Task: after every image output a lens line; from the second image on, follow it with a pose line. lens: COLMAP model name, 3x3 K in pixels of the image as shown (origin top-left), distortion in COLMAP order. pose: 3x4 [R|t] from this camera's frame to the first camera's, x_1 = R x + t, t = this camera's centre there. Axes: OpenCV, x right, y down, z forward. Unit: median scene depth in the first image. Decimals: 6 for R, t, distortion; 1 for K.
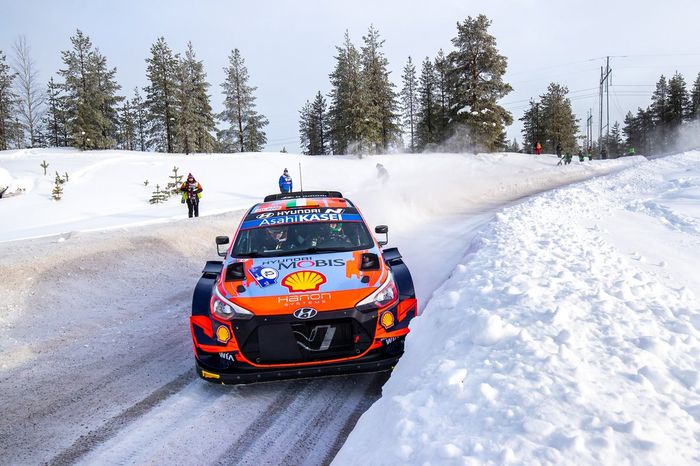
lens RADIAL K [[1559.2, 0, 364.4], [0, 1559.2, 234.9], [0, 0, 1]] dist [-0.036857, 0.058370]
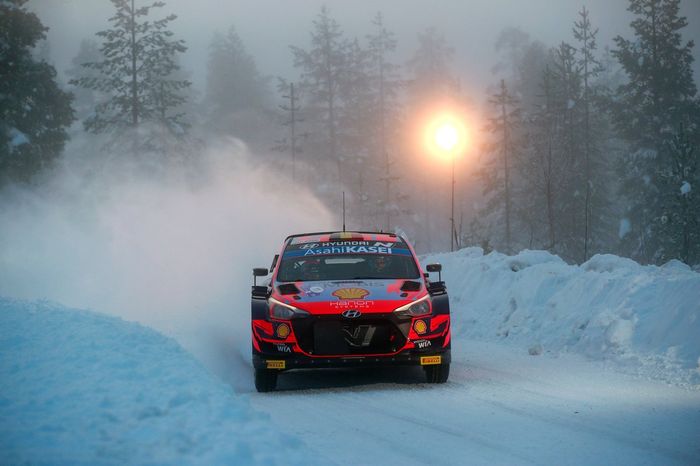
lens RADIAL K [[1999.7, 0, 350.0], [0, 1999.7, 233.0], [0, 0, 1]] dist [-0.557812, 0.477268]
pose [[0.998351, 0.042569, -0.038510, 0.015967], [-0.043566, 0.998727, -0.025433, 0.022684], [0.037379, 0.027068, 0.998935, -0.490589]]
